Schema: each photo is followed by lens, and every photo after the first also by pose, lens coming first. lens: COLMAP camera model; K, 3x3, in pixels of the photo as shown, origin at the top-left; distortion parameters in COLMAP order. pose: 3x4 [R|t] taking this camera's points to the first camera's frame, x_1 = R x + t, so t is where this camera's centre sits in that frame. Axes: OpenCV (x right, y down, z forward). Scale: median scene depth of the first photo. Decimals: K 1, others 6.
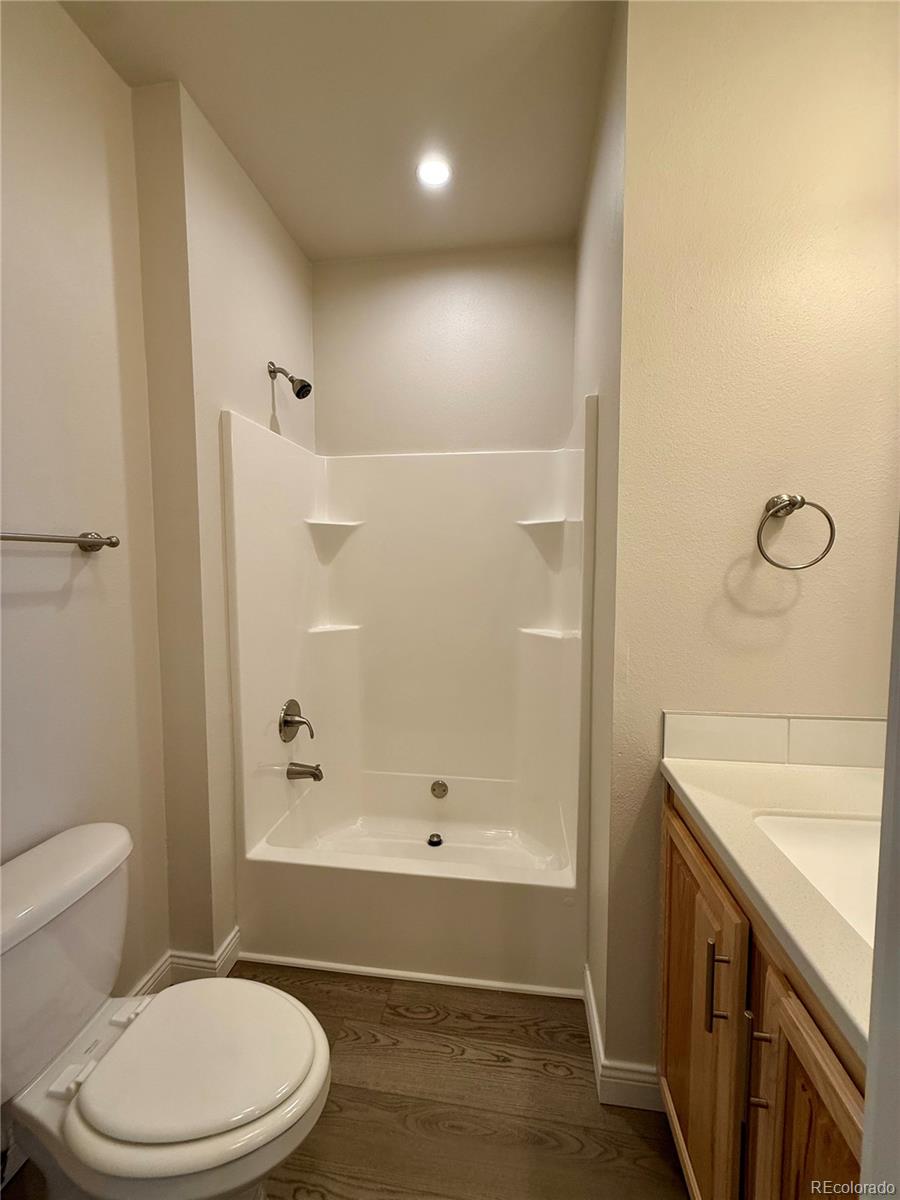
lens RADIAL K [[479.0, 0, 451.3], [0, 479.0, 595.6], [0, 0, 1]] dist [0.000489, 0.000163]
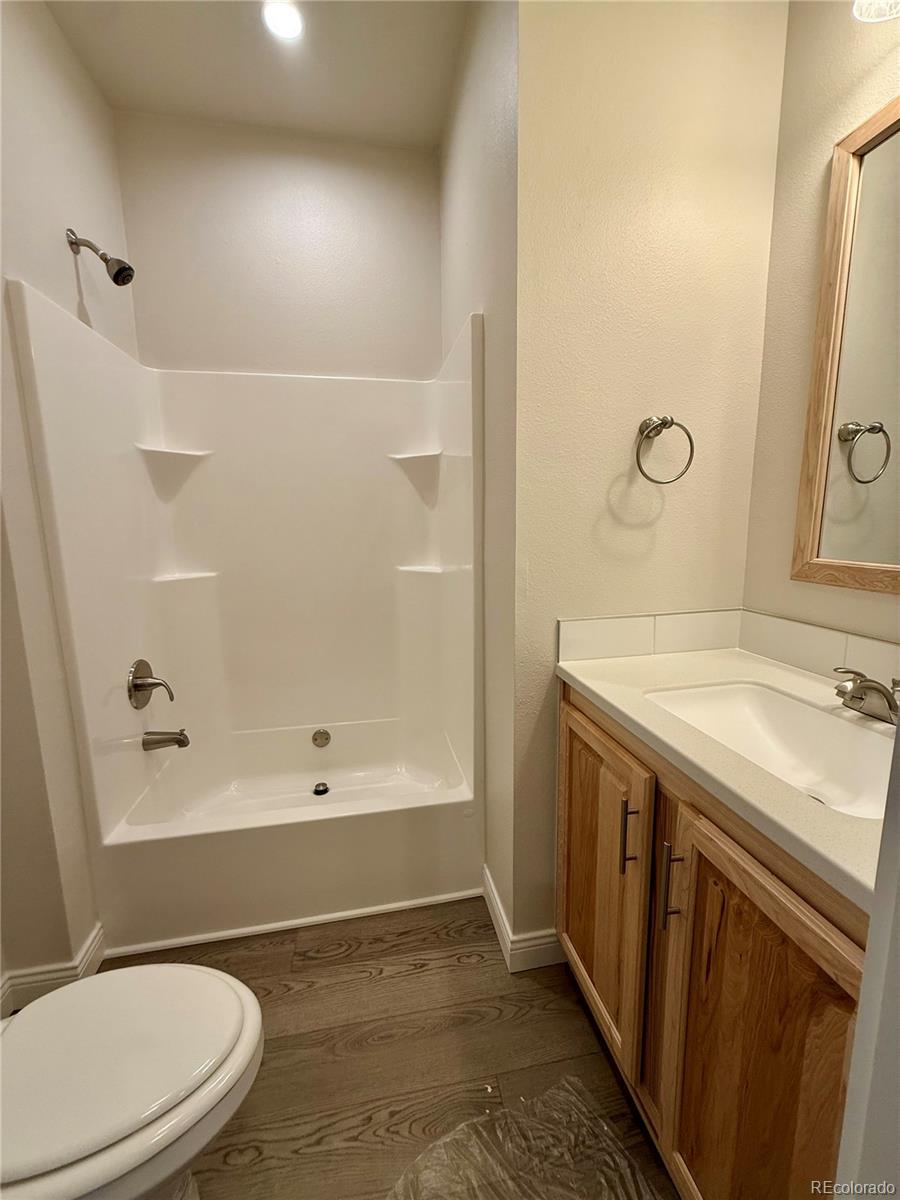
lens RADIAL K [[479.0, 0, 451.3], [0, 479.0, 595.6], [0, 0, 1]] dist [0.000489, 0.000163]
pose [[0.947335, -0.061905, 0.314204, -0.100093], [0.034873, 0.995245, 0.090942, 0.064913], [-0.318340, -0.075195, 0.944990, 0.045932]]
